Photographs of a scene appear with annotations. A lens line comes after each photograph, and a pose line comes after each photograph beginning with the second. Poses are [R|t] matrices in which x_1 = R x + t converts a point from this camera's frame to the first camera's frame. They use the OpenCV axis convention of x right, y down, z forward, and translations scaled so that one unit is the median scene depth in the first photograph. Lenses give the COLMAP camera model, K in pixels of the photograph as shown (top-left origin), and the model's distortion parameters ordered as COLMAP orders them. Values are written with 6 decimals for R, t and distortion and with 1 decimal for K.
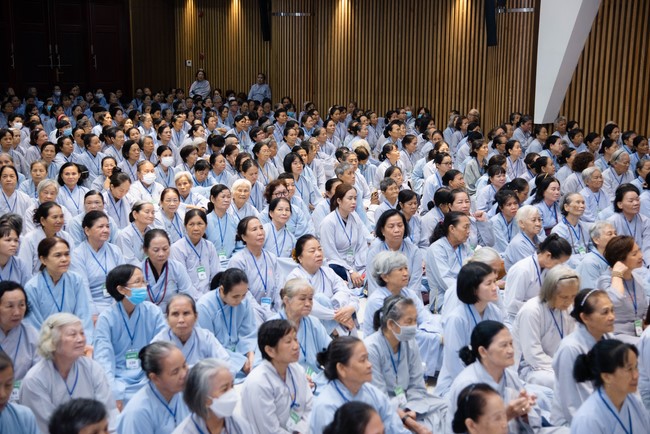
lens RADIAL K [[1136.6, 0, 325.0], [0, 1136.6, 217.0], [0, 0, 1]] dist [0.453317, -0.022073]
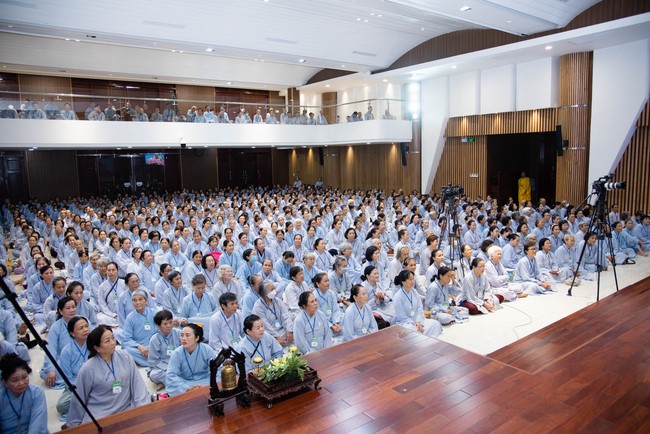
lens RADIAL K [[456.8, 0, 324.7], [0, 456.8, 208.6], [0, 0, 1]] dist [-0.062579, 0.000719]
pose [[0.997279, -0.025101, -0.069318, 0.061145], [0.021425, 0.998350, -0.053284, 0.003693], [0.070541, 0.051653, 0.996171, -0.080145]]
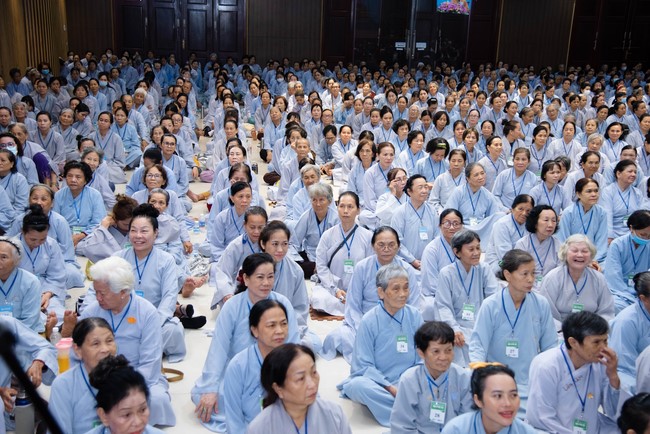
lens RADIAL K [[809.7, 0, 325.0], [0, 809.7, 217.0], [0, 0, 1]] dist [0.174533, 0.030888]
pose [[0.840468, 0.152439, -0.519976, 0.008098], [-0.114053, 0.987882, 0.105263, -0.001831], [0.529722, -0.029166, 0.847670, 0.026696]]
